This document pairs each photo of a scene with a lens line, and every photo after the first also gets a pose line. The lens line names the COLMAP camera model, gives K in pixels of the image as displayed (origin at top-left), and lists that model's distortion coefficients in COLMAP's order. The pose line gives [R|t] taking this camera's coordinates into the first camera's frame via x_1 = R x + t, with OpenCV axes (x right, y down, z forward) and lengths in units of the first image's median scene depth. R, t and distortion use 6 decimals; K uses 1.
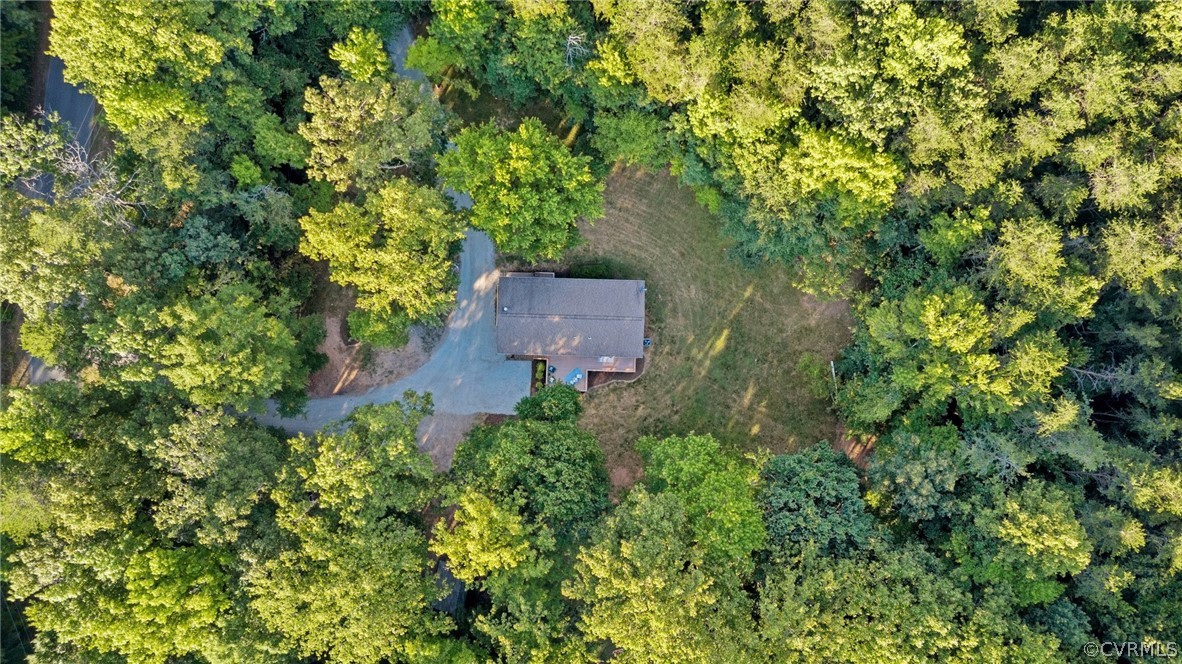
lens RADIAL K [[883.9, 0, 589.7], [0, 883.9, 329.9], [0, 0, 1]] dist [0.036097, -0.036406]
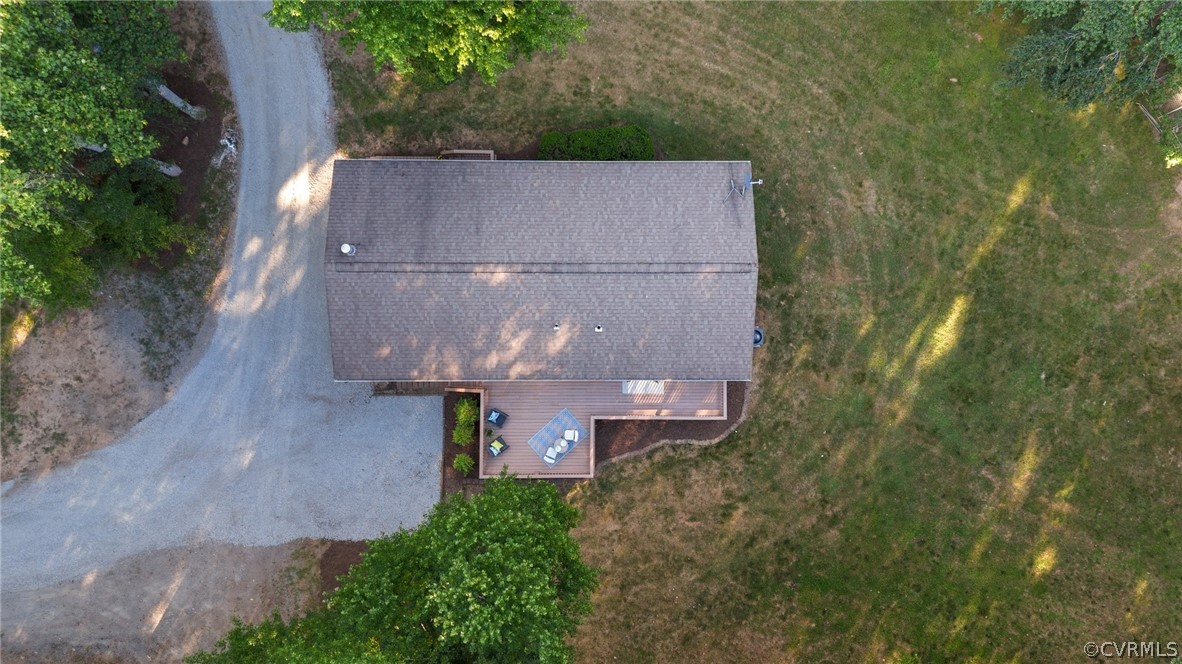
lens RADIAL K [[883.9, 0, 592.4], [0, 883.9, 334.5], [0, 0, 1]] dist [0.036097, -0.036406]
pose [[0.999477, -0.029089, 0.014131, -0.007109], [0.029031, 0.999569, 0.004299, 0.009400], [-0.014250, -0.003887, 0.999891, 0.627704]]
